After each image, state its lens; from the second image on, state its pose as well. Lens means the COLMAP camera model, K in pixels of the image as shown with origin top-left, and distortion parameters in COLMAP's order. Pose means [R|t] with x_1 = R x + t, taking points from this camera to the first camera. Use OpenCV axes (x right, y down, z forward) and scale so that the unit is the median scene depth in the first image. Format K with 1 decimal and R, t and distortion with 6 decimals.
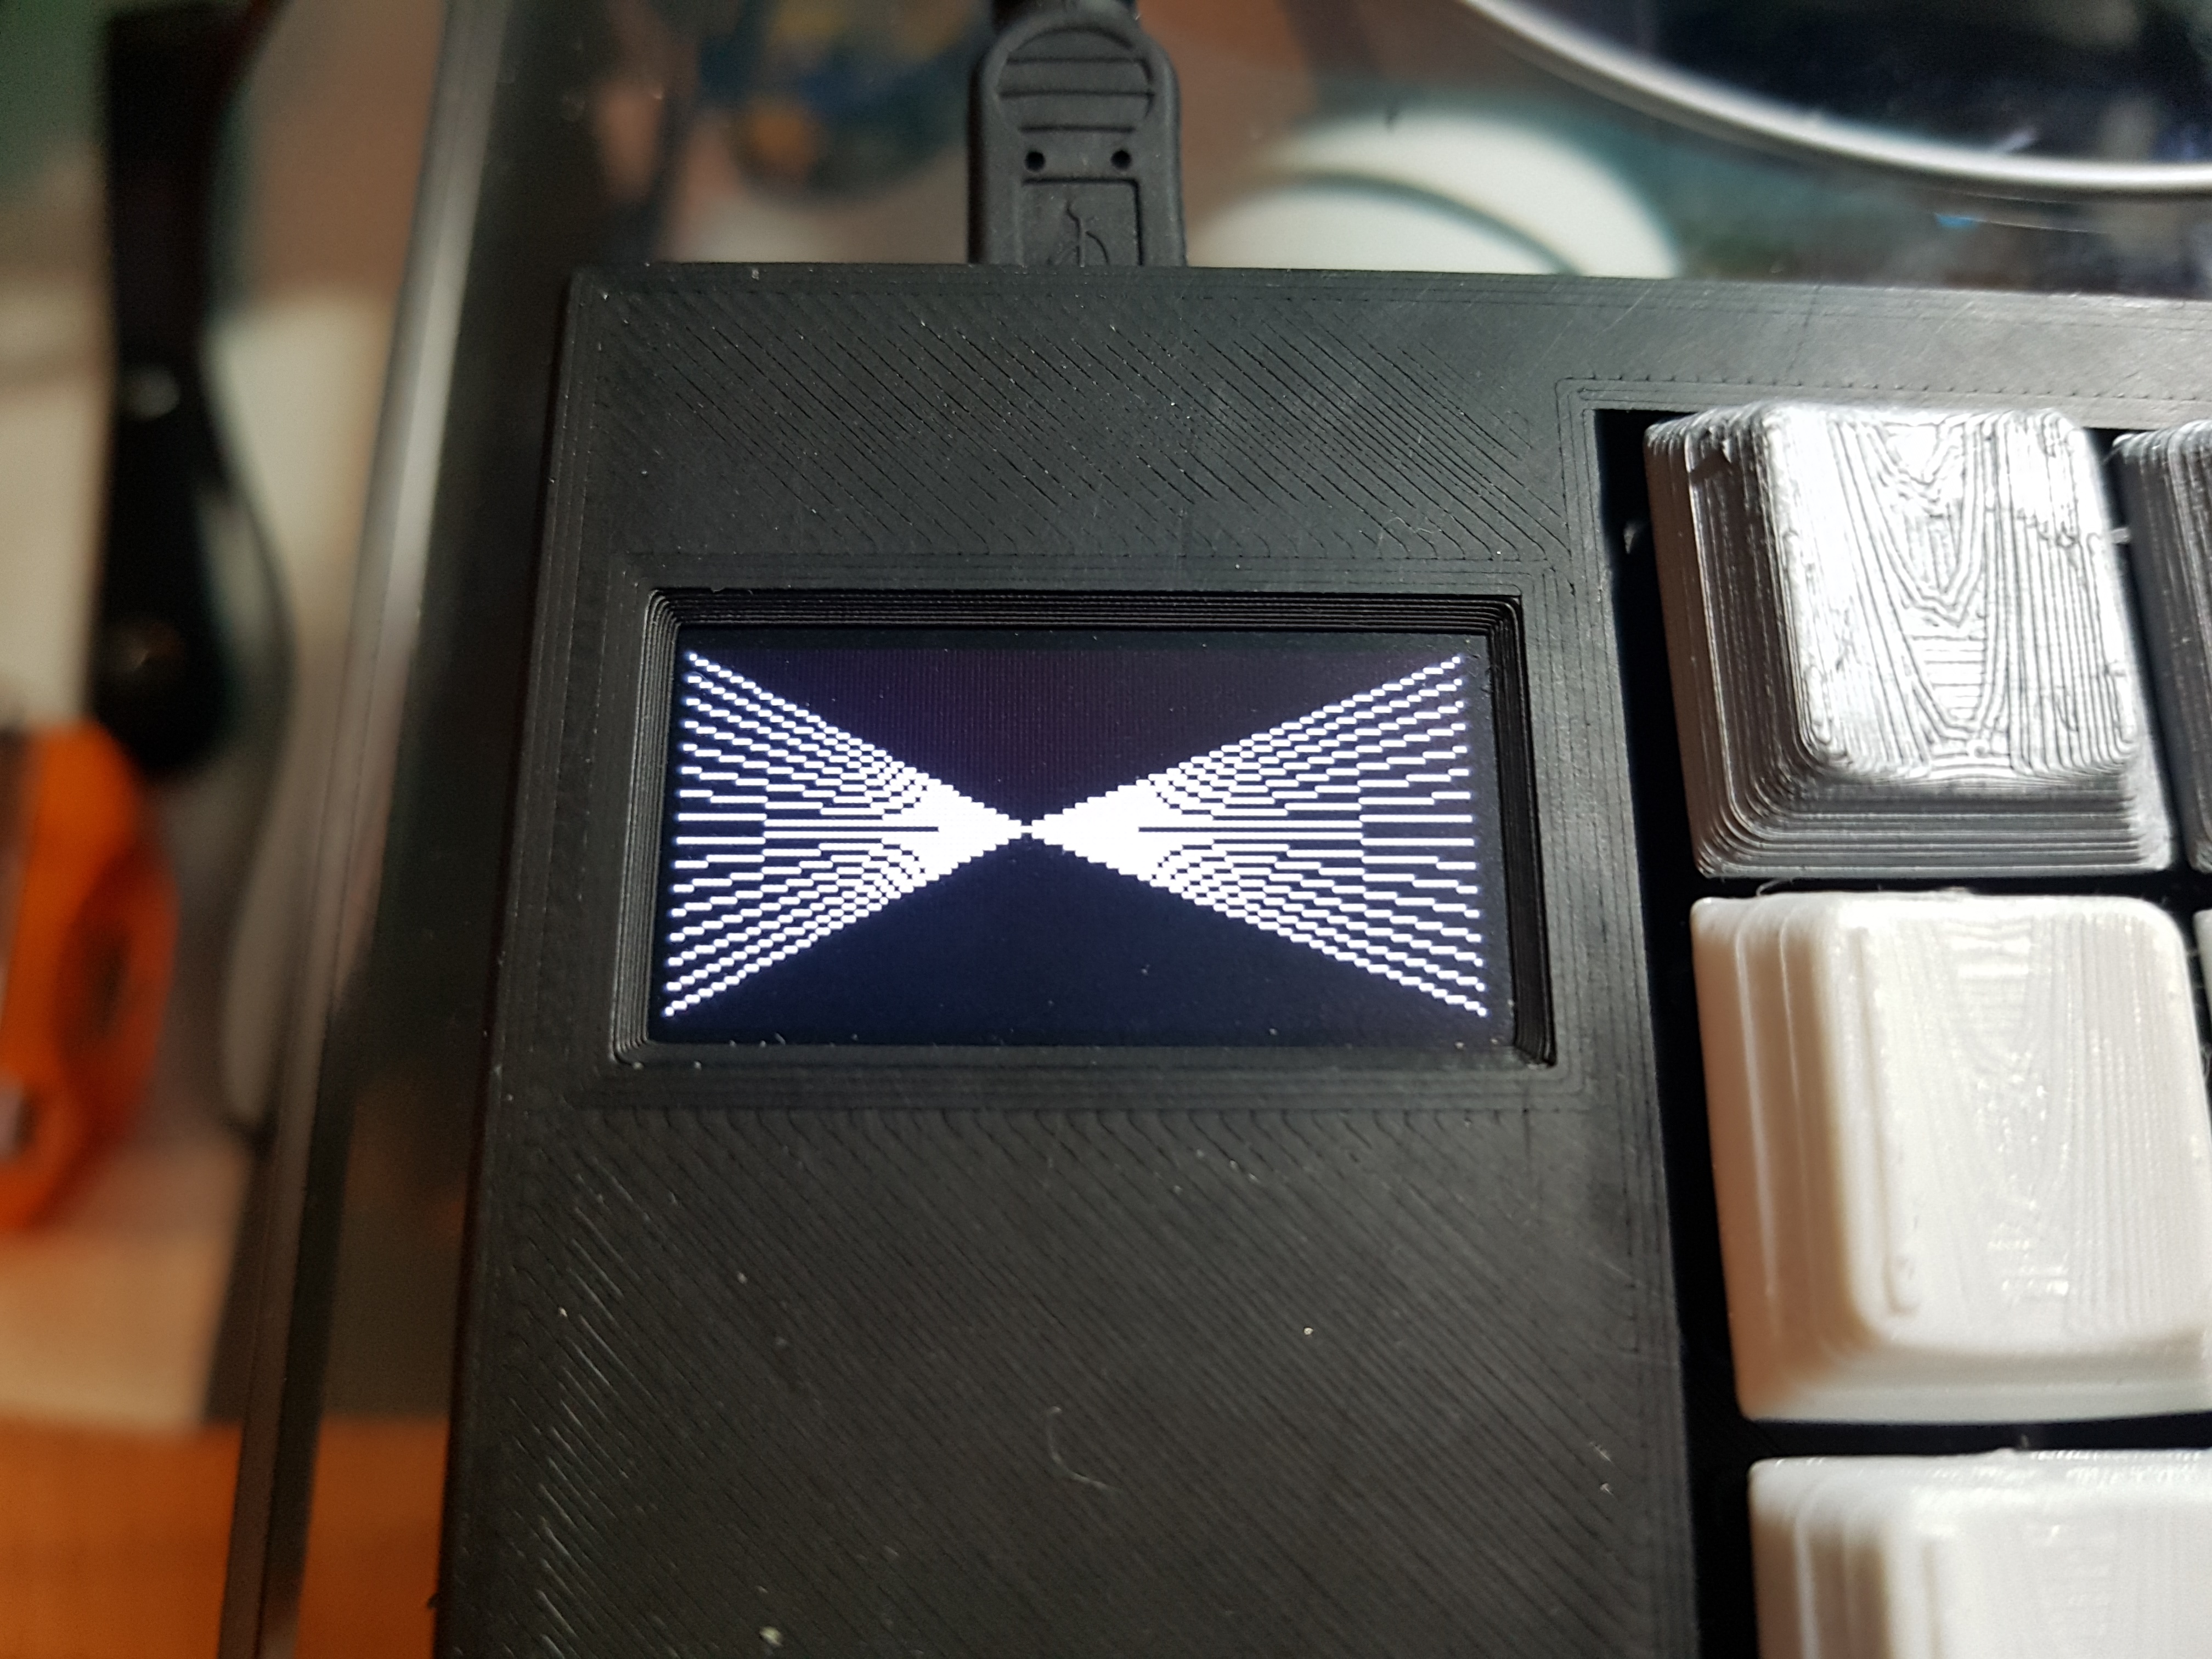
lens RADIAL K [[1734.7, 0, 1004.5], [0, 1734.7, 810.5], [0, 0, 1]] dist [-0.014713, -0.075983]
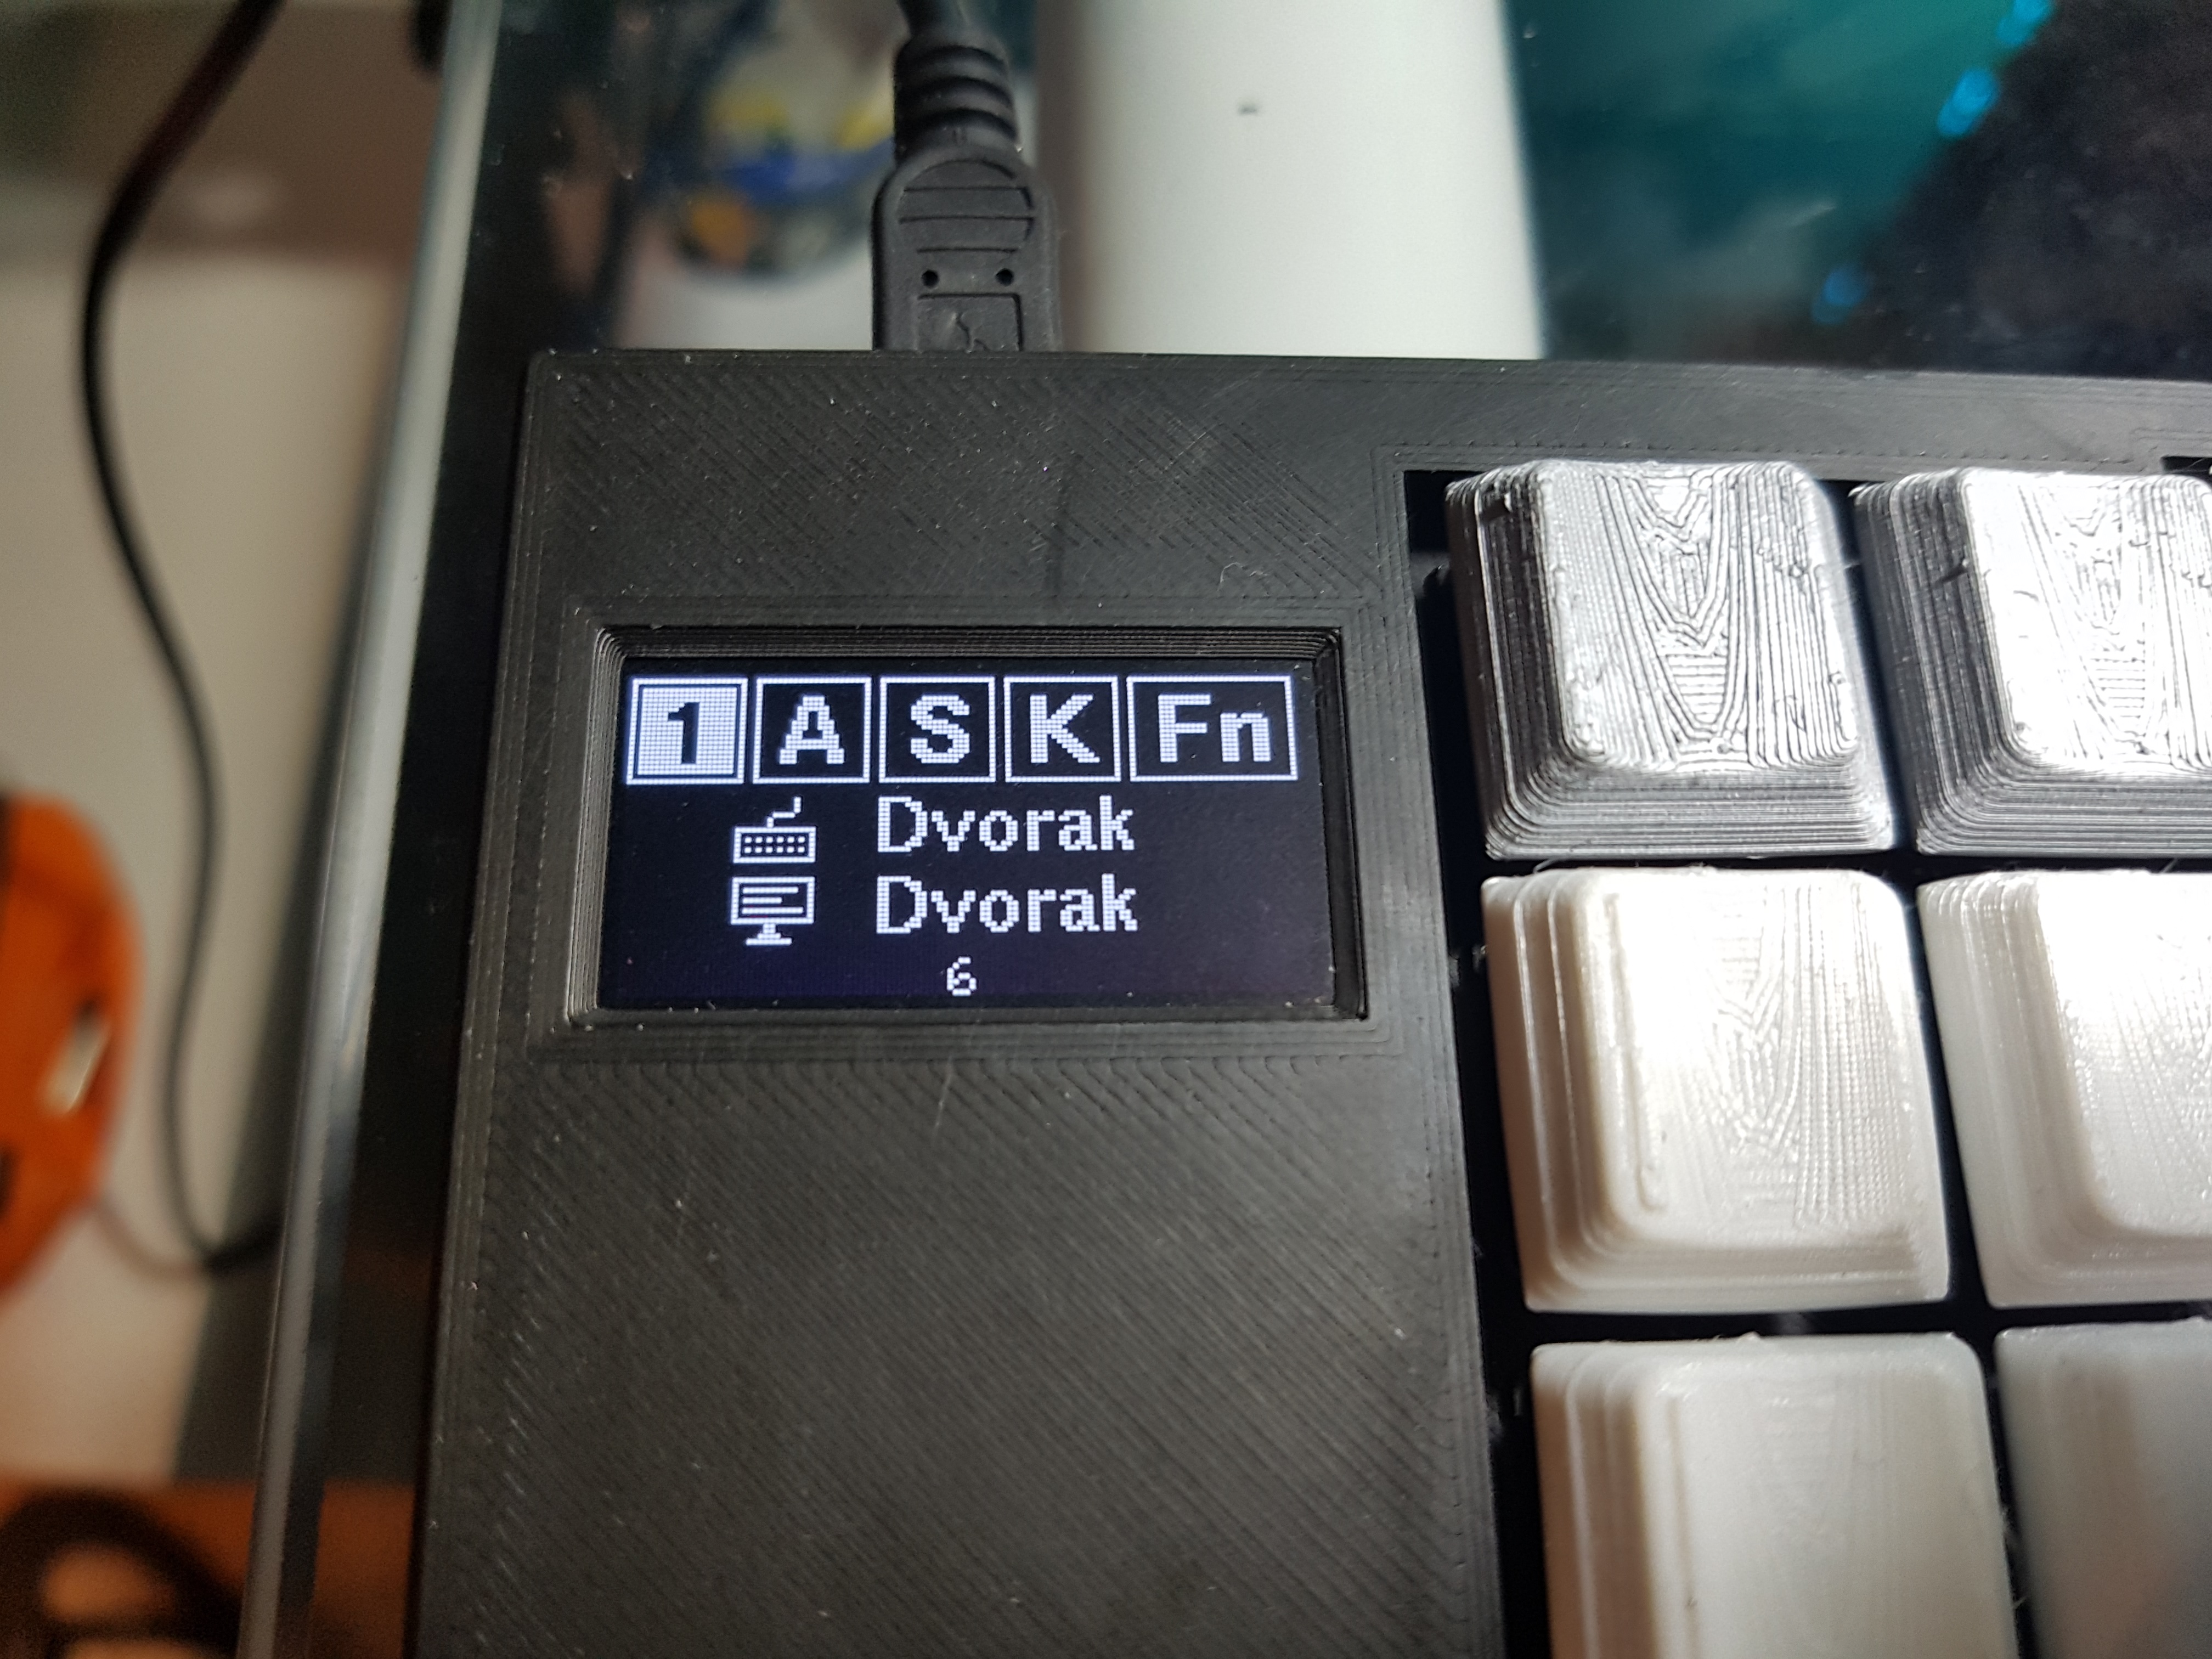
lens RADIAL K [[1734.7, 0, 997.7], [0, 1734.7, 836.5], [0, 0, 1]] dist [-0.014713, -0.075983]
pose [[0.999629, -0.010468, 0.025158, 0.036291], [0.011307, 0.999377, -0.033434, 0.059781], [-0.024792, 0.033706, 0.999124, -0.182120]]
